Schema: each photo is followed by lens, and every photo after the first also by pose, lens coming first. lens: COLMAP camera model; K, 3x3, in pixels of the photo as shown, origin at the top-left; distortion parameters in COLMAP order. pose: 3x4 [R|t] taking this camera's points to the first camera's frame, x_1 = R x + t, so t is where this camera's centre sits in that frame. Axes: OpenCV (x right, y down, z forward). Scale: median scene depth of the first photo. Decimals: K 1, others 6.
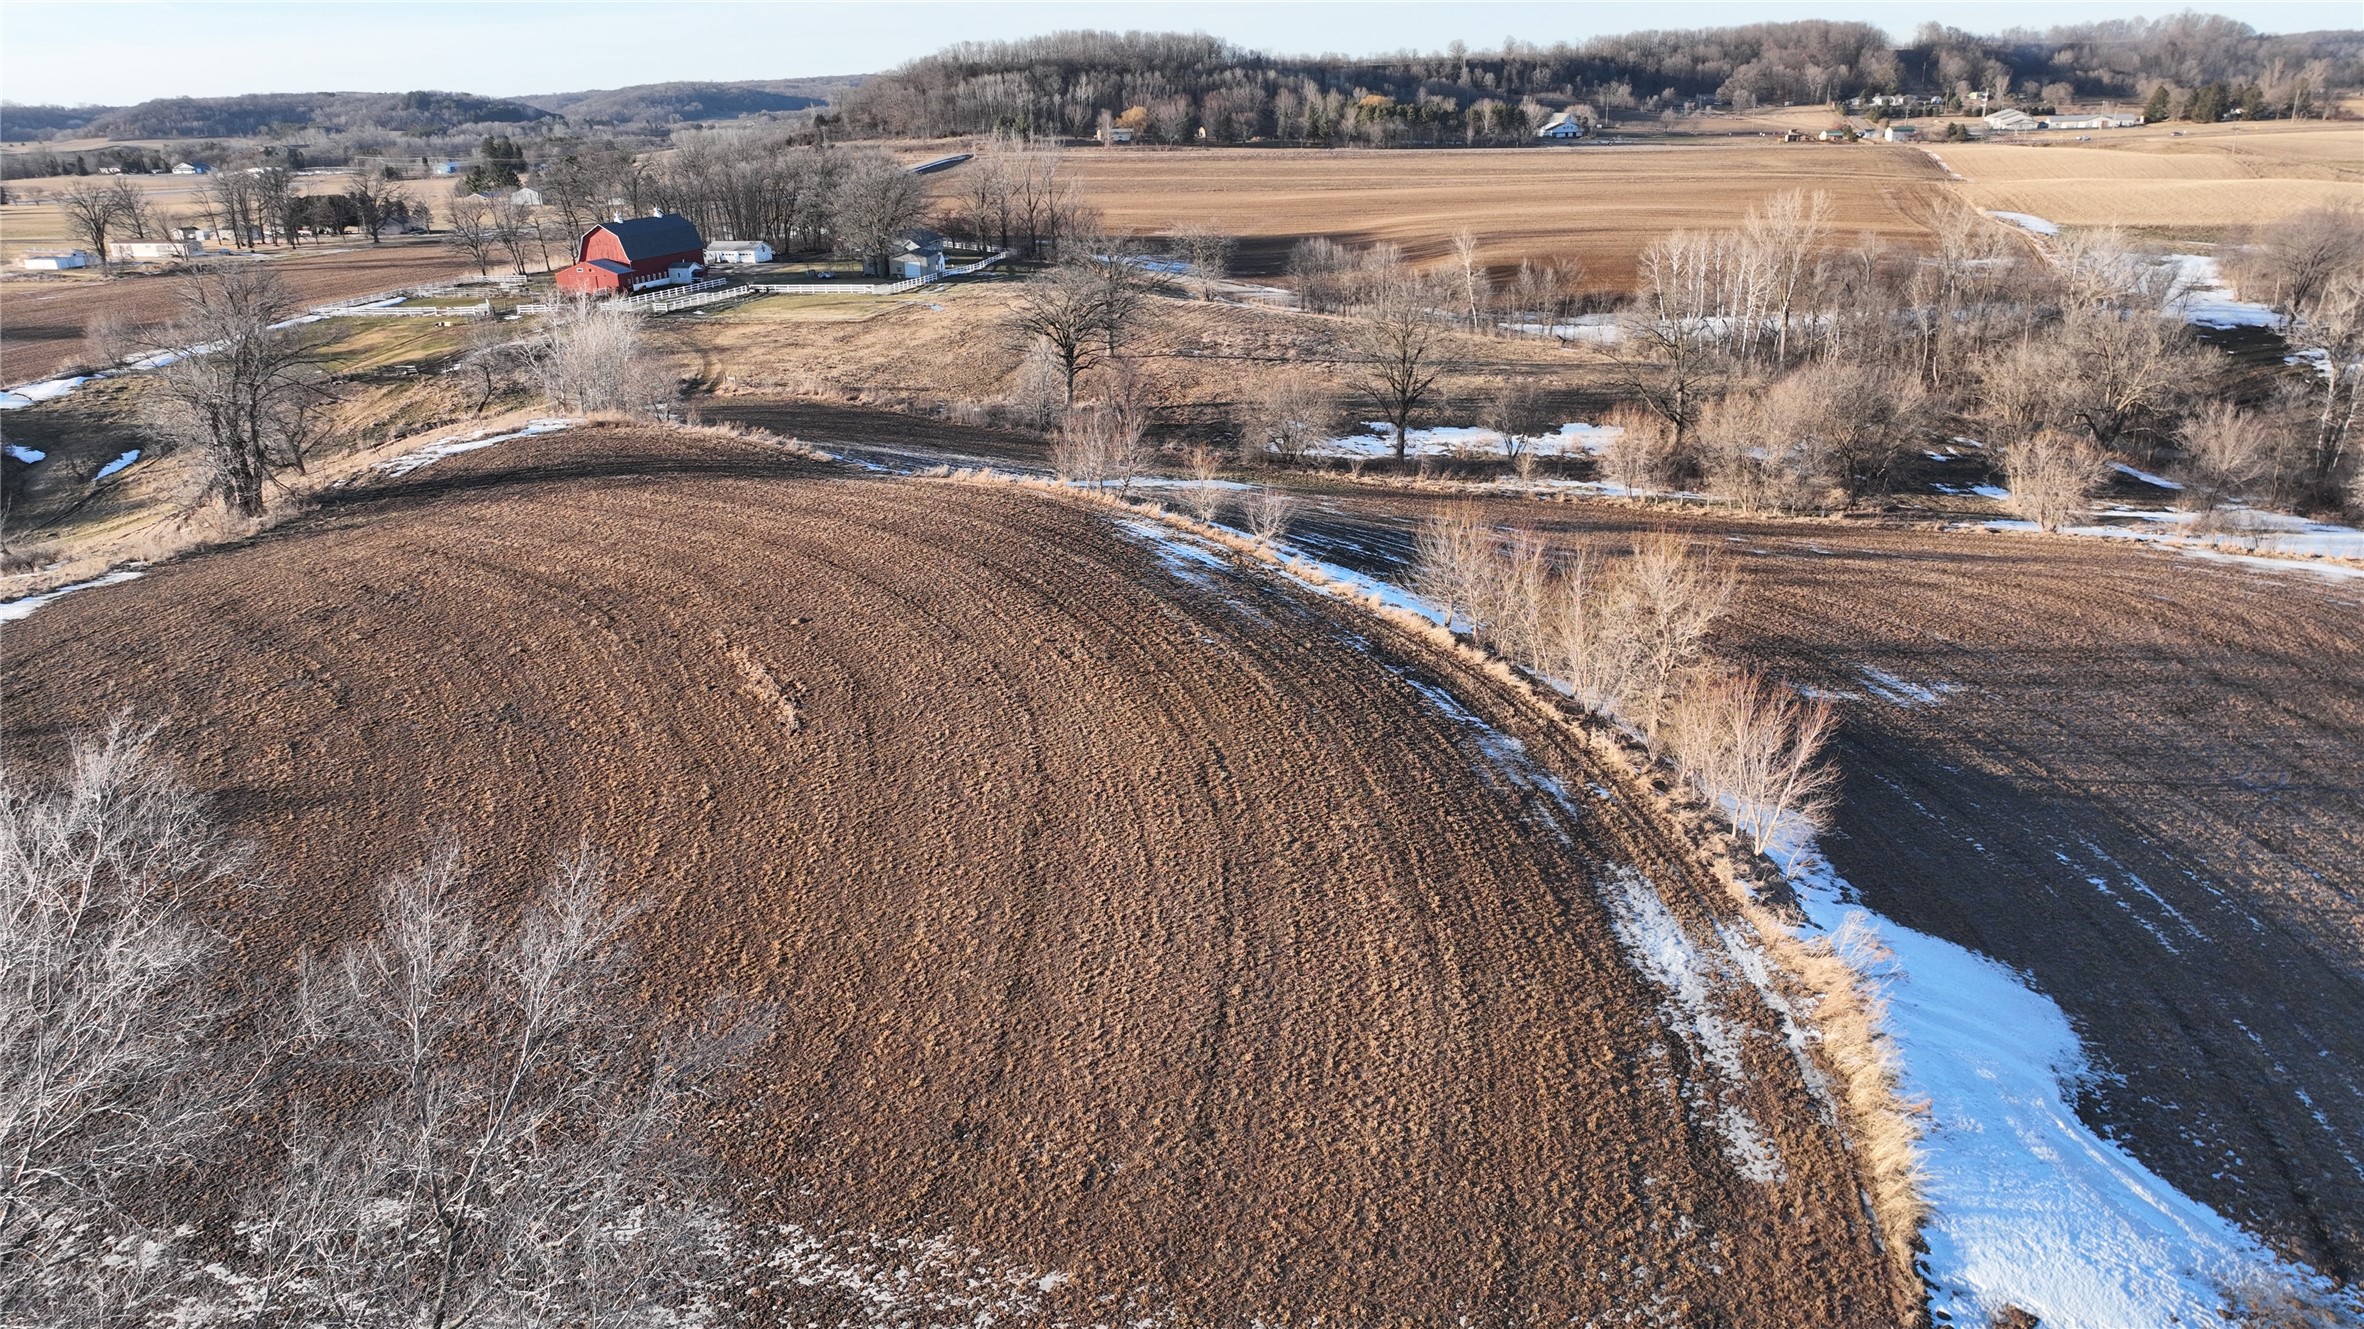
lens RADIAL K [[1680.0, 0, 1190.5], [0, 1680.0, 648.3], [0, 0, 1]] dist [-0.004000, 0.021933]
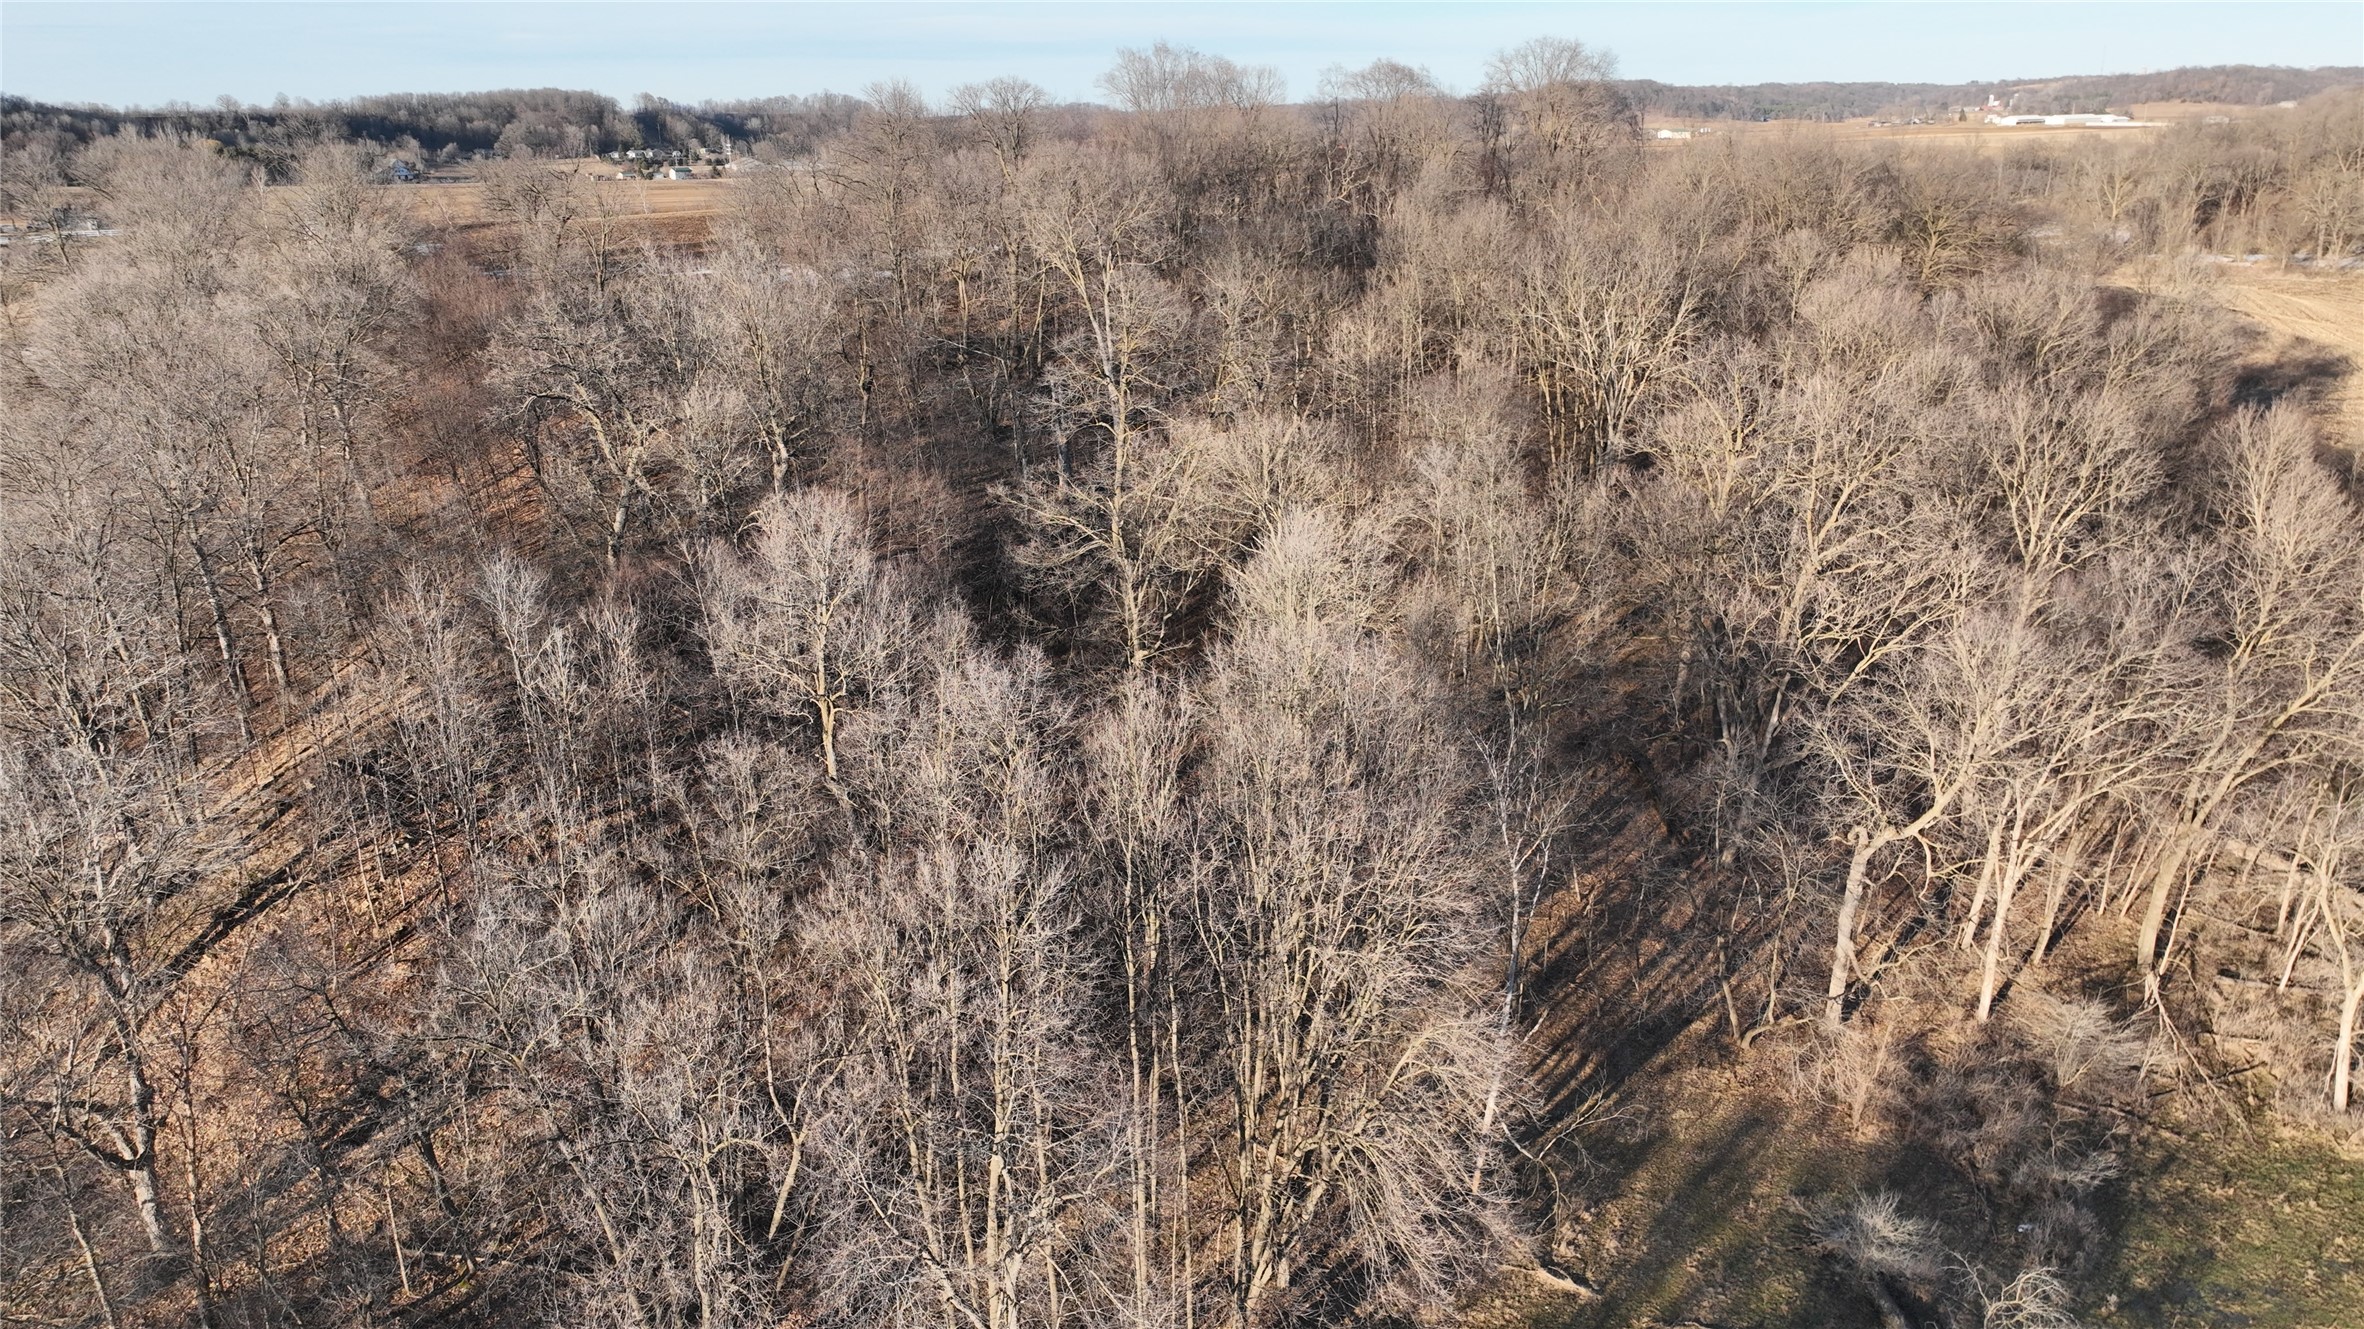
lens RADIAL K [[1680.0, 0, 1198.2], [0, 1680.0, 659.6], [0, 0, 1]] dist [-0.004000, 0.021933]
pose [[0.735618, -0.198324, 0.647714, -0.130758], [0.224227, 0.973568, 0.043440, 0.056937], [-0.639209, 0.113280, 0.760644, -0.112226]]
